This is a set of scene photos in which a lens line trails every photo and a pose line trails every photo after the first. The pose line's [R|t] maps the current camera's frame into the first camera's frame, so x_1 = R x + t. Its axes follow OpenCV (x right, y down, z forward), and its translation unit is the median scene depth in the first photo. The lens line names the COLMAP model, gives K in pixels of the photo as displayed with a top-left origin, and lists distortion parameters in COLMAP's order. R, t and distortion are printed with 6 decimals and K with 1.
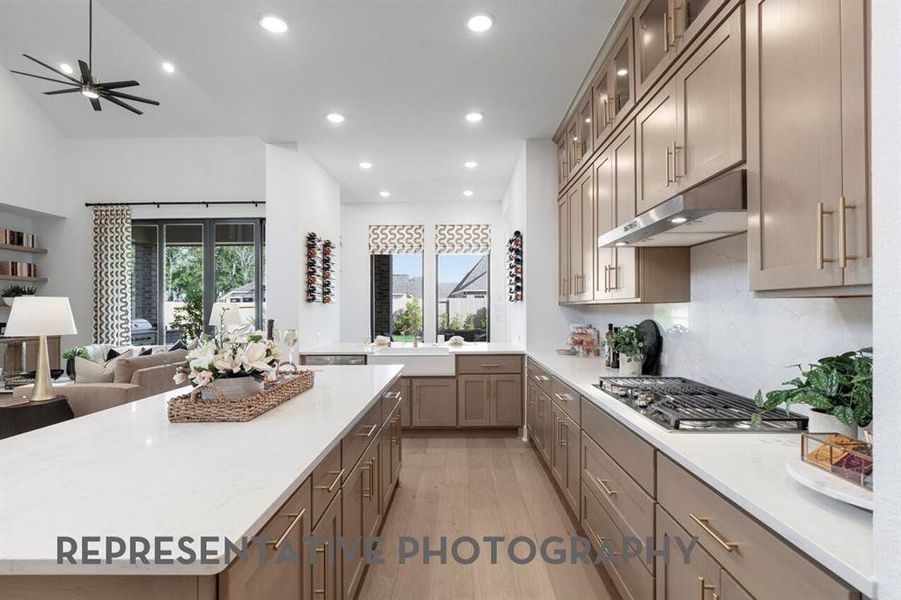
lens RADIAL K [[430.2, 0, 445.3], [0, 430.2, 298.9], [0, 0, 1]] dist [-0.002526, -0.000317]
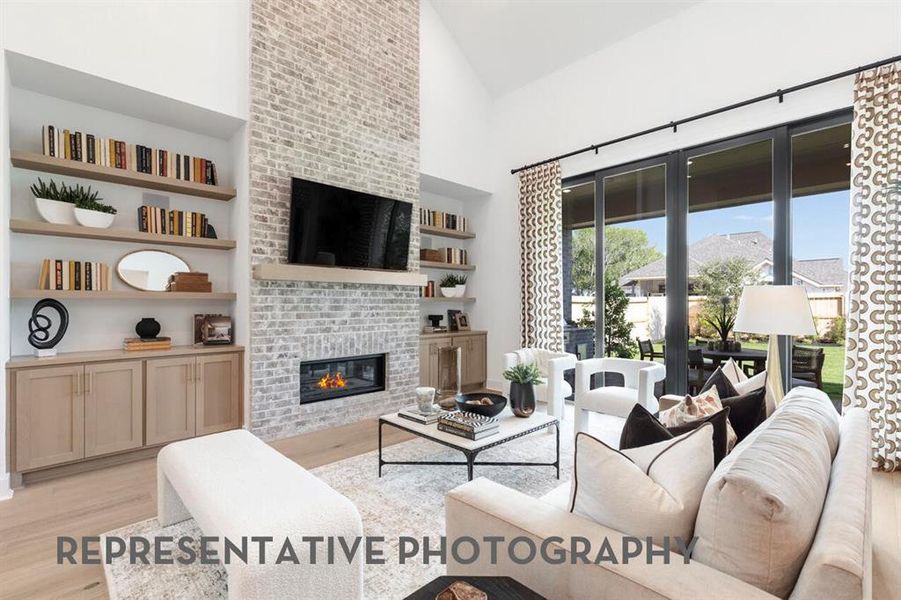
lens RADIAL K [[416.2, 0, 444.4], [0, 416.2, 302.2], [0, 0, 1]] dist [0.005808, -0.000738]
pose [[0.693649, 0.007174, -0.720277, -0.356351], [0.004423, 0.999889, 0.014218, 0.014632], [0.720300, -0.013048, 0.693540, 0.358755]]
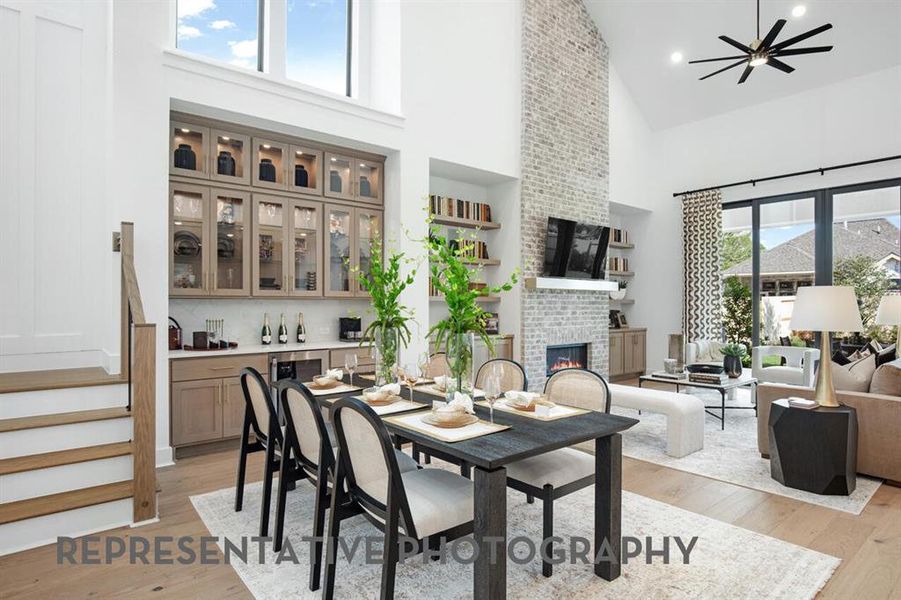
lens RADIAL K [[490.5, 0, 451.4], [0, 490.5, 303.4], [0, 0, 1]] dist [-0.024807, -0.000086]
pose [[0.630486, 0.011066, -0.776122, -0.294015], [0.003596, 0.999846, 0.017177, 0.004996], [0.776192, -0.013621, 0.630349, -0.091087]]
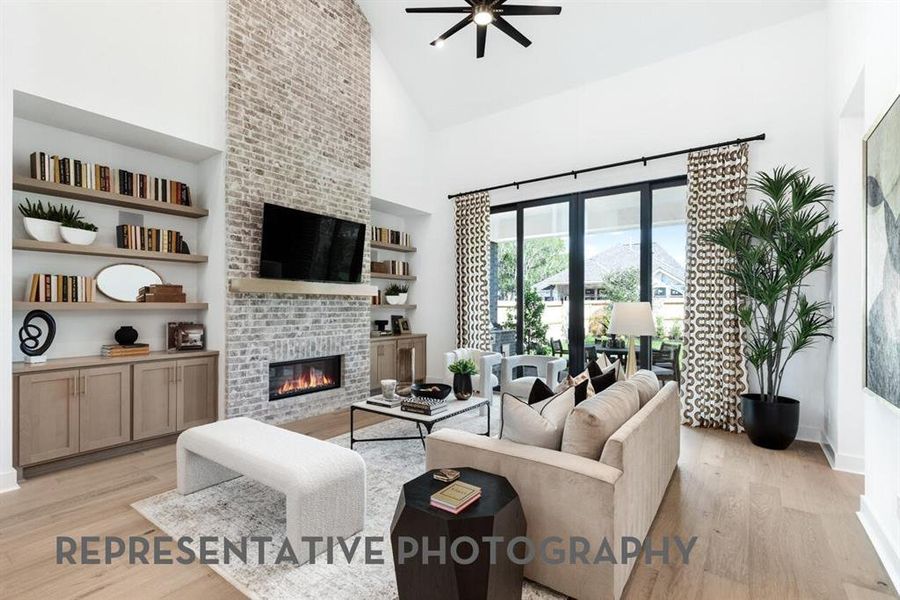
lens RADIAL K [[415.8, 0, 449.5], [0, 415.8, 303.8], [0, 0, 1]] dist [0.005808, -0.000738]
pose [[0.813375, 0.008100, -0.581683, -0.301412], [-0.000018, 0.999903, 0.013898, 0.002204], [0.581739, -0.011294, 0.813297, 0.254604]]
